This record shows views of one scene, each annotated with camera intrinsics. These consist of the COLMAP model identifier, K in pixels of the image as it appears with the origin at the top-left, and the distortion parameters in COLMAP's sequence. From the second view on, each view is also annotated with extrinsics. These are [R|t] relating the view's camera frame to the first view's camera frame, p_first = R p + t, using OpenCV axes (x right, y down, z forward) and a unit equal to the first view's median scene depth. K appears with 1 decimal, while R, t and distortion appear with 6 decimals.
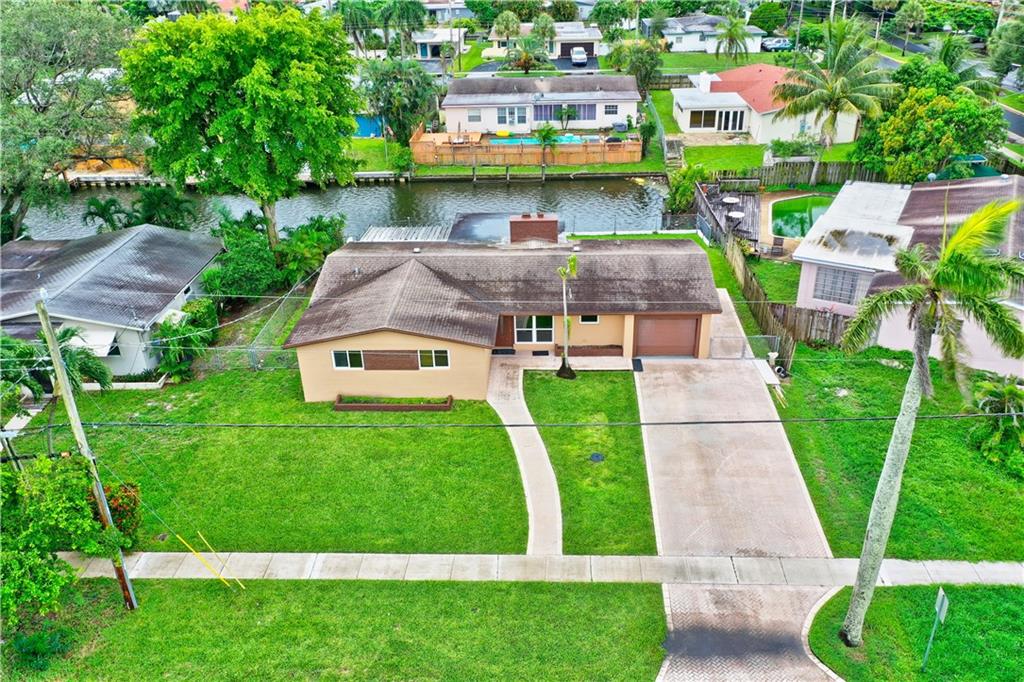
lens RADIAL K [[809.1, 0, 525.7], [0, 809.1, 333.6], [0, 0, 1]] dist [0.013311, 0.006576]
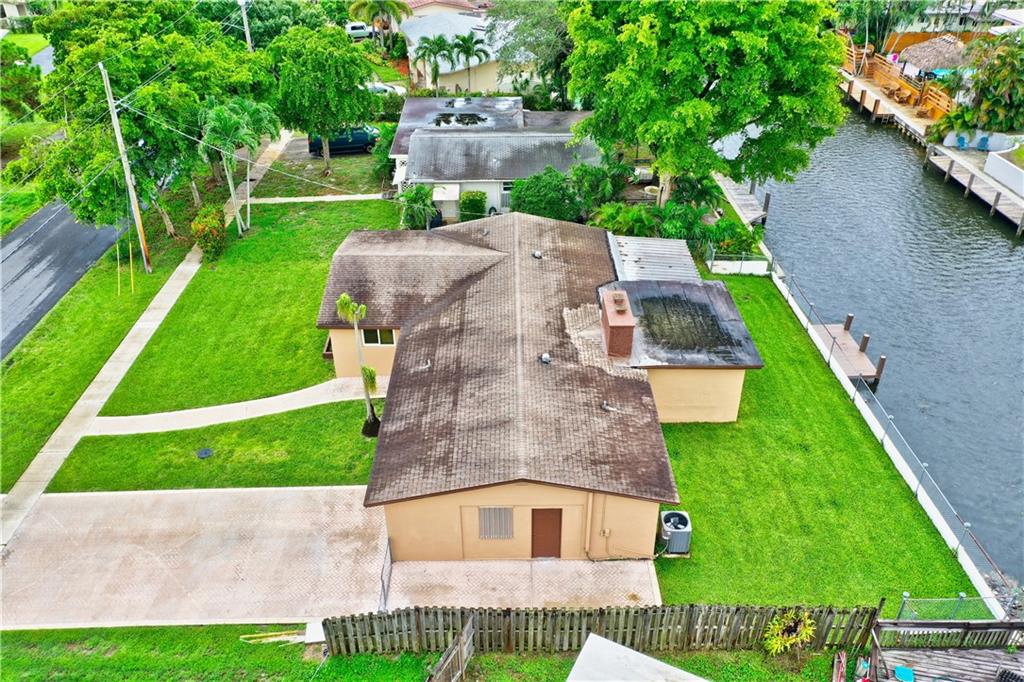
lens RADIAL K [[809.1, 0, 520.3], [0, 809.1, 347.4], [0, 0, 1]] dist [0.013311, 0.006576]
pose [[0.043077, 0.558912, -0.828107, 0.758626], [-0.452974, 0.749712, 0.482438, -0.522685], [0.890482, 0.354329, 0.285468, 0.933045]]
